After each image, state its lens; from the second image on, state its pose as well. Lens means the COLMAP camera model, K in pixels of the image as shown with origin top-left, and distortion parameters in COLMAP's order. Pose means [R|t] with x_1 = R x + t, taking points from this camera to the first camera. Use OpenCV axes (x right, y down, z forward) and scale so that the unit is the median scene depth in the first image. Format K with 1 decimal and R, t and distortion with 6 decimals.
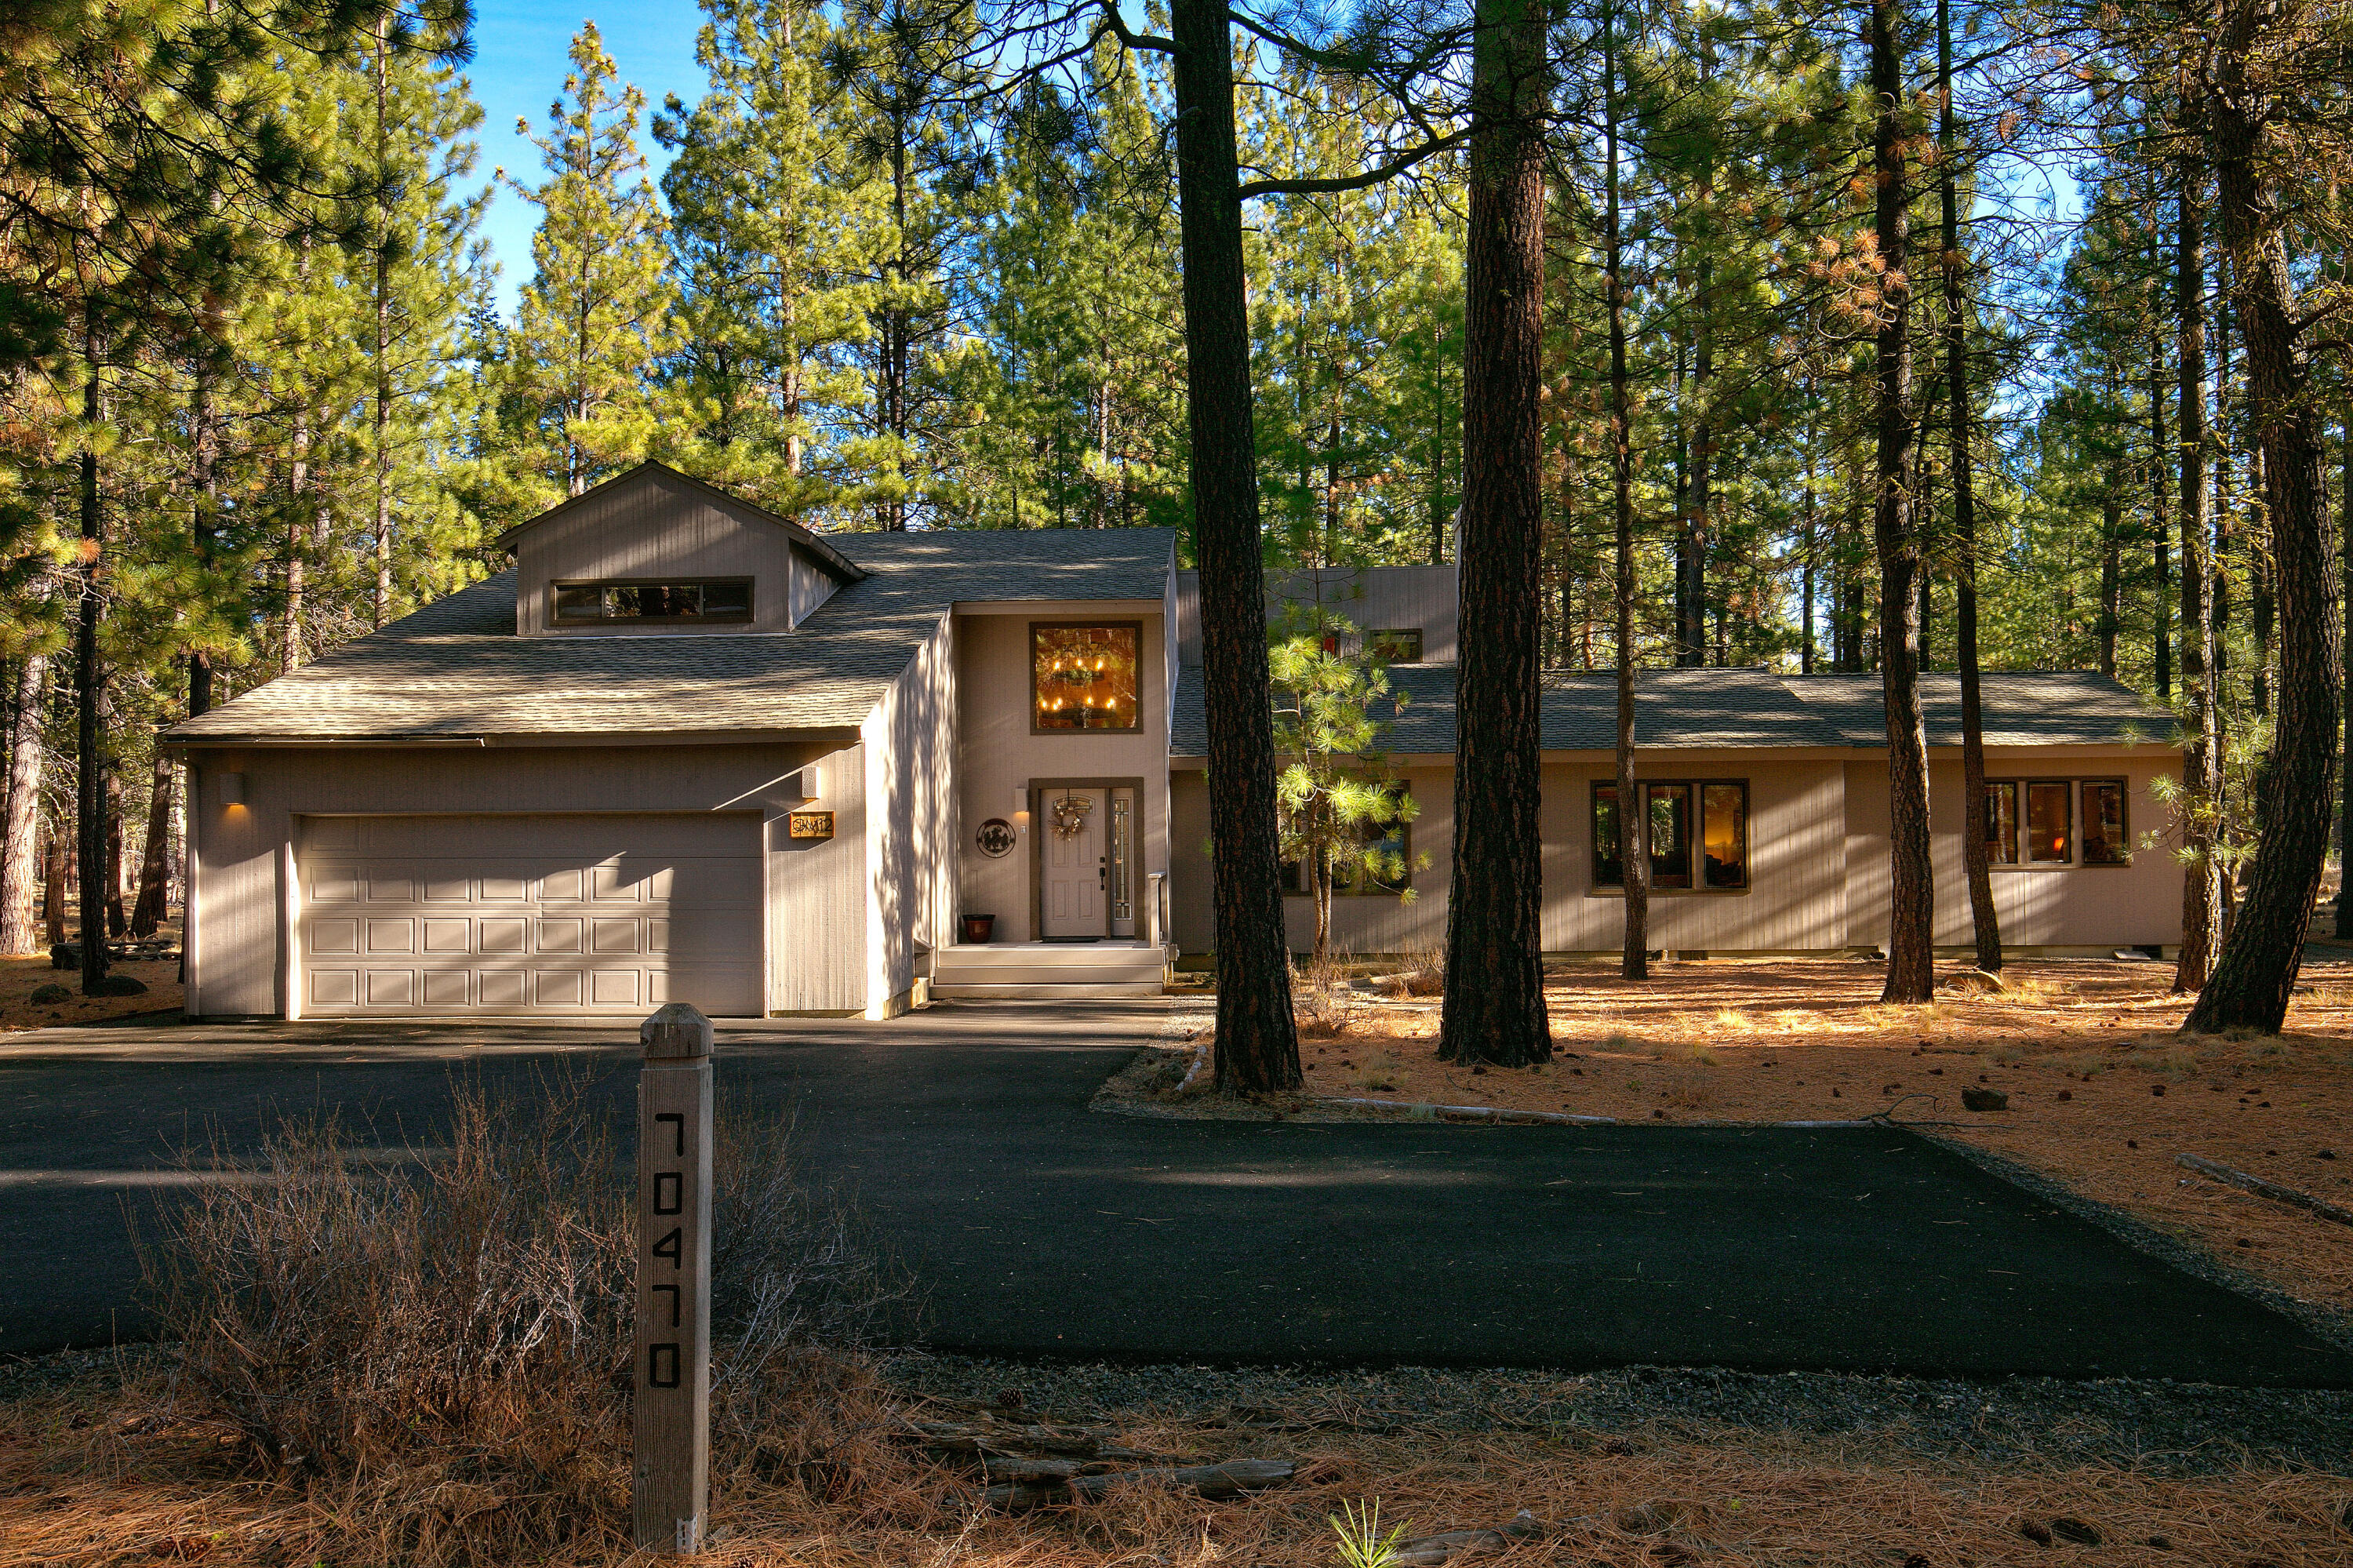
lens RADIAL K [[1654.6, 0, 1177.7], [0, 1654.6, 775.3], [0, 0, 1]] dist [0.047799, 0.000250]
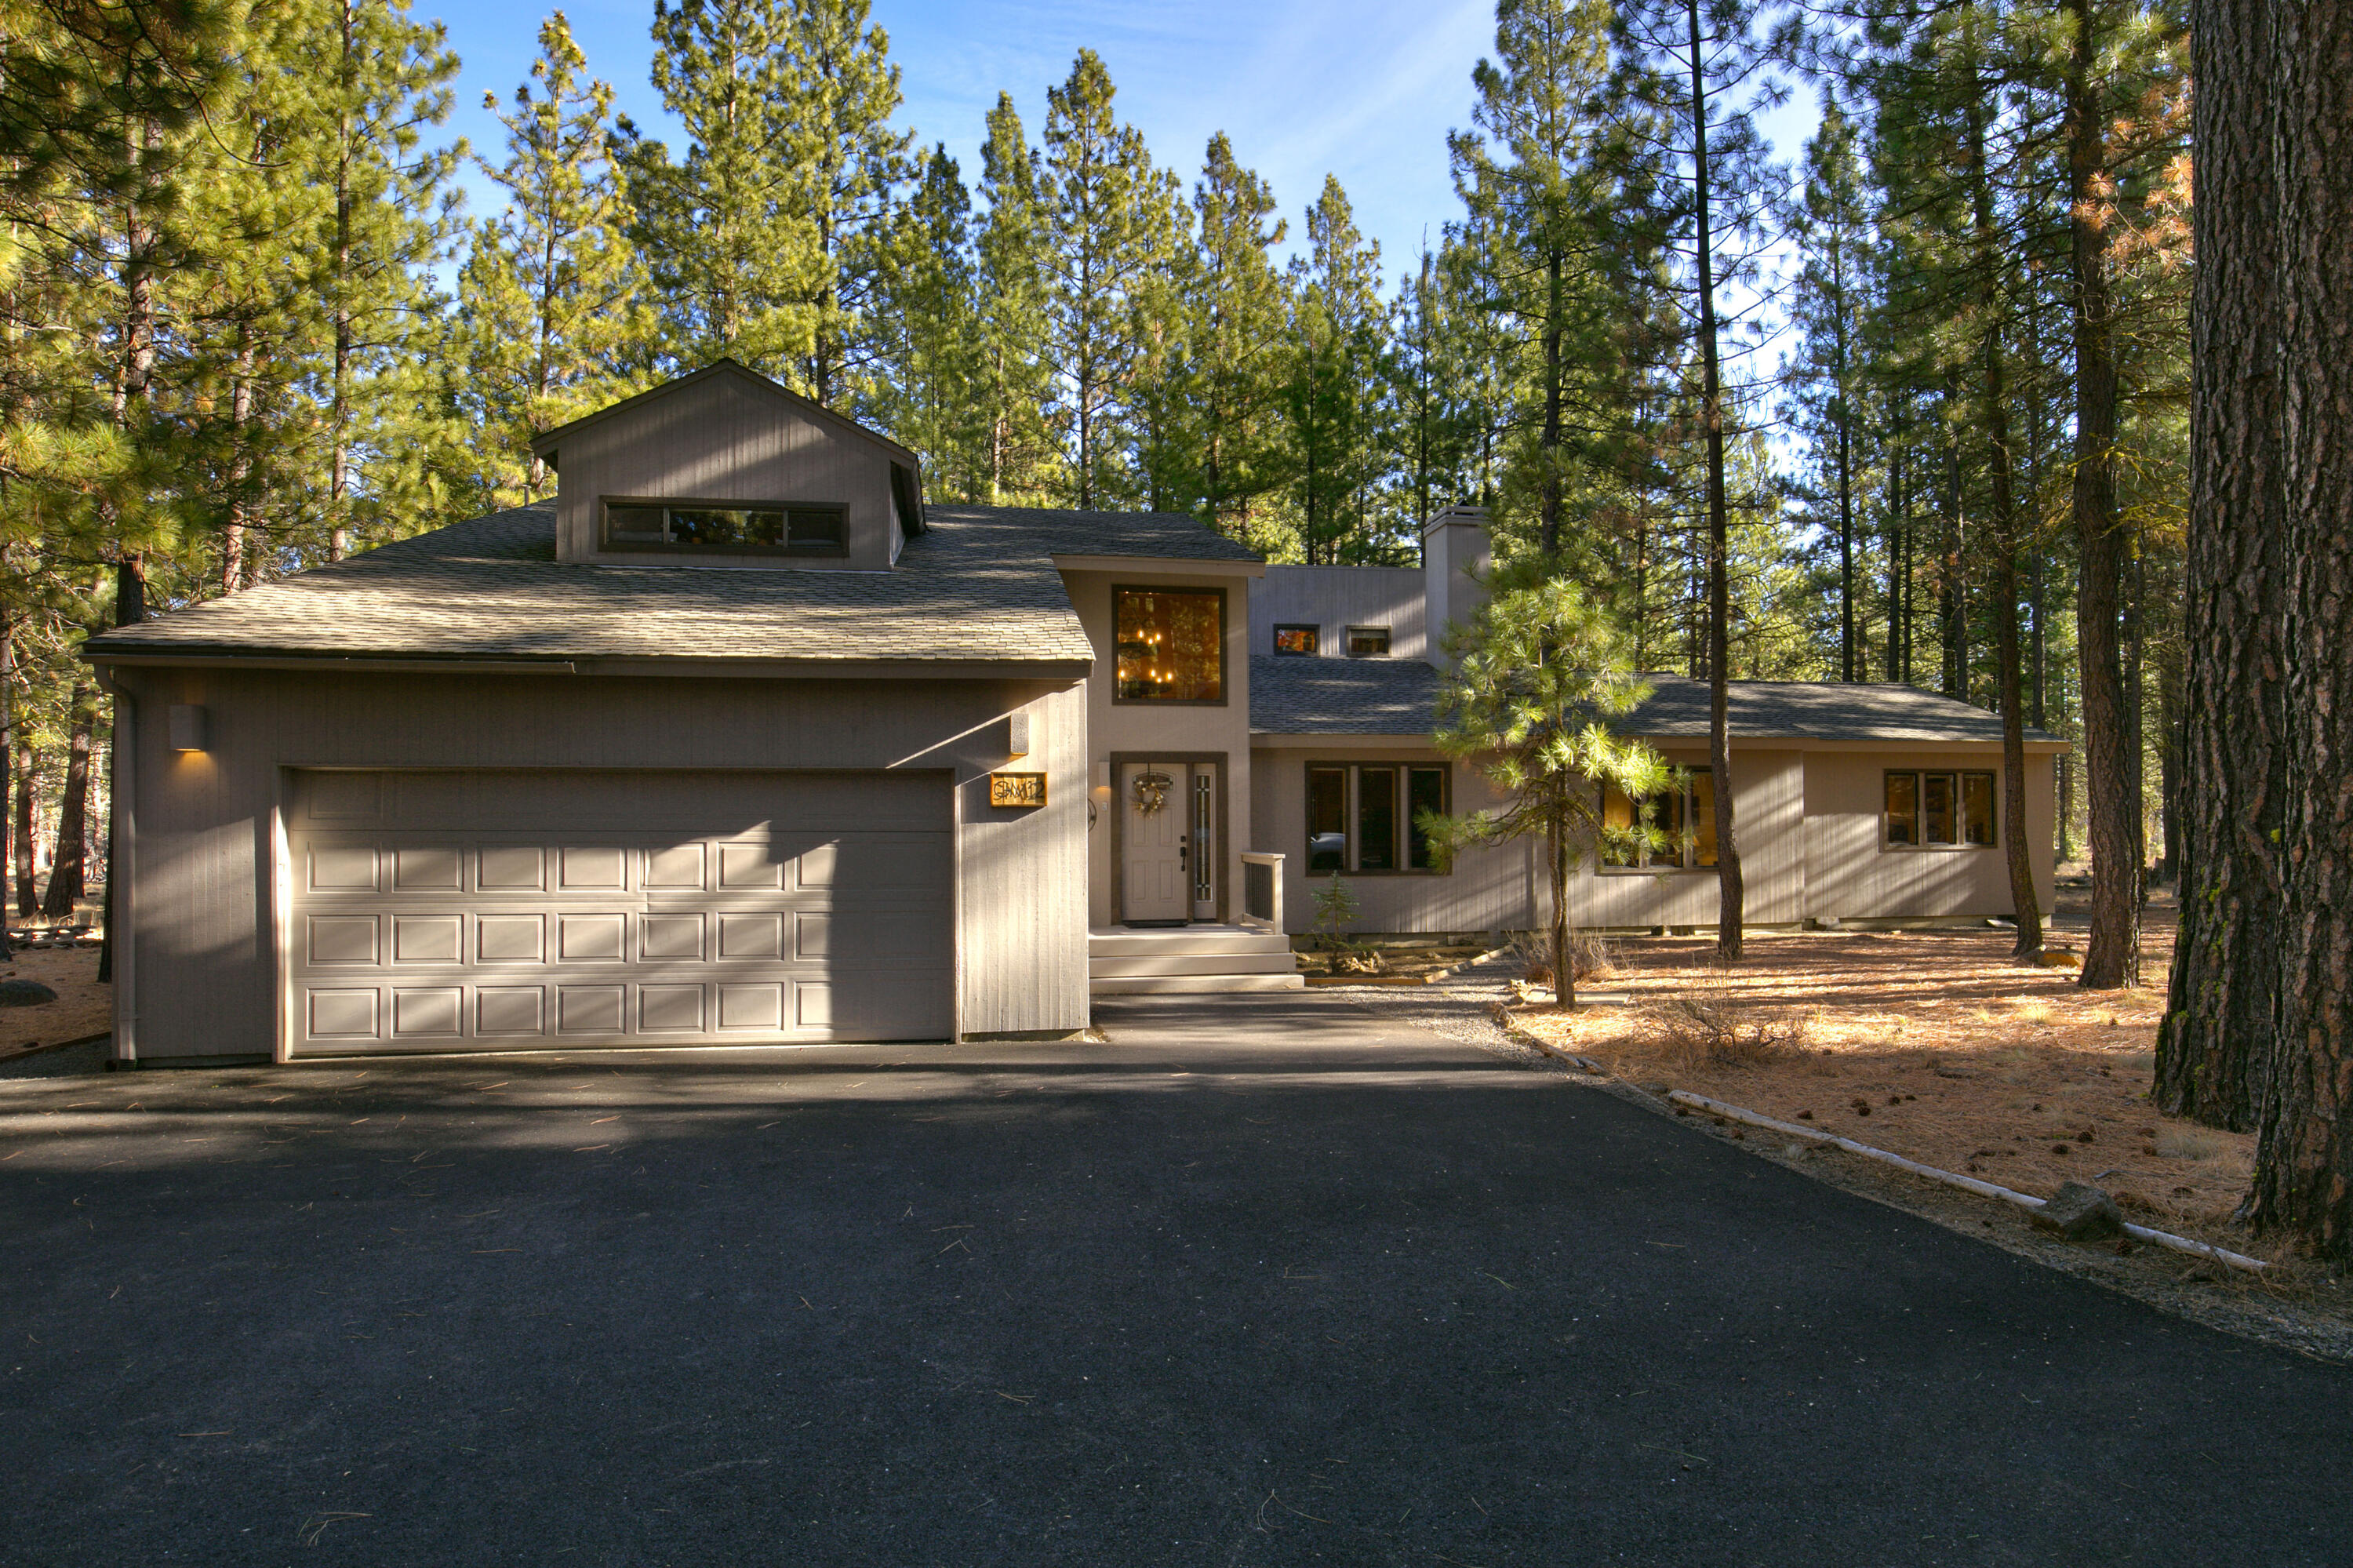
lens RADIAL K [[1265.1, 0, 1176.5], [0, 1265.1, 784.0], [0, 0, 1]] dist [-0.002573, -0.000444]
pose [[0.985130, 0.009068, 0.171569, -0.147714], [-0.009921, 0.999942, 0.004115, 0.014522], [-0.171522, -0.005756, 0.985163, 0.246040]]
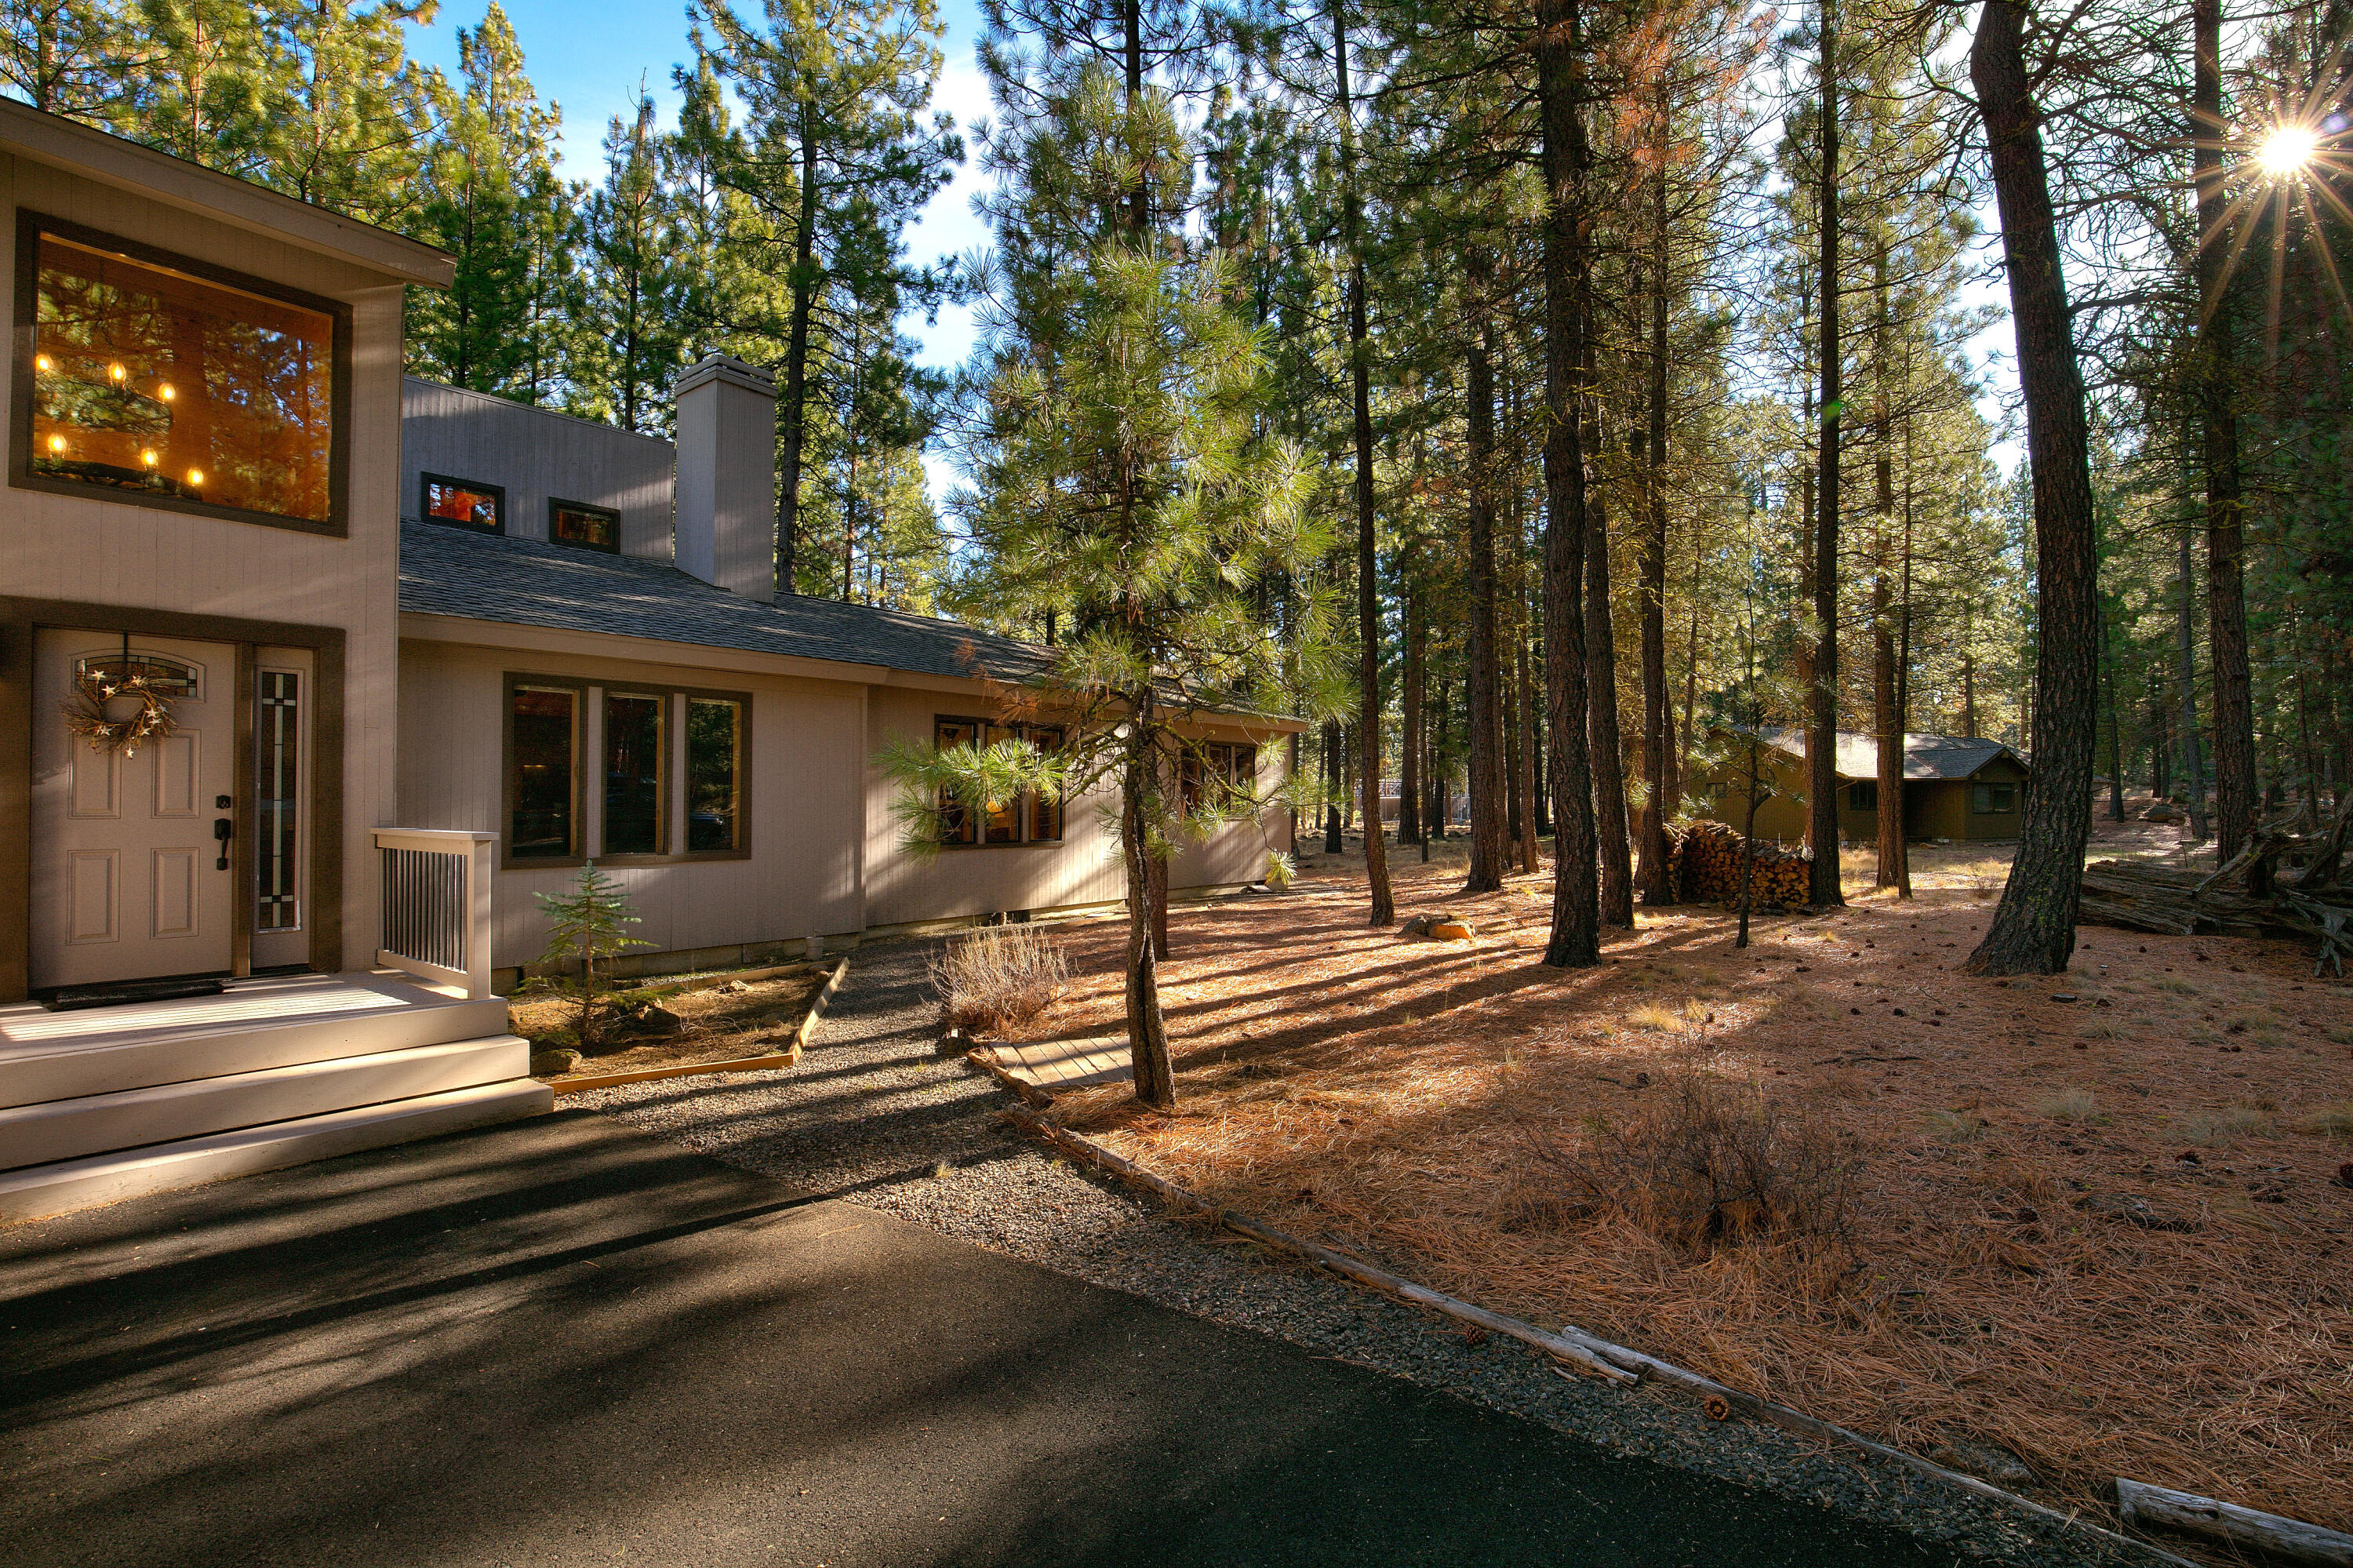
lens RADIAL K [[990.7, 0, 1176.5], [0, 990.7, 784.0], [0, 0, 1]] dist [-0.025991, 0.000002]
pose [[0.579429, 0.015236, 0.814880, -0.093082], [-0.029710, 0.999556, 0.002437, 0.032467], [-0.814481, -0.025622, 0.579624, 0.543506]]
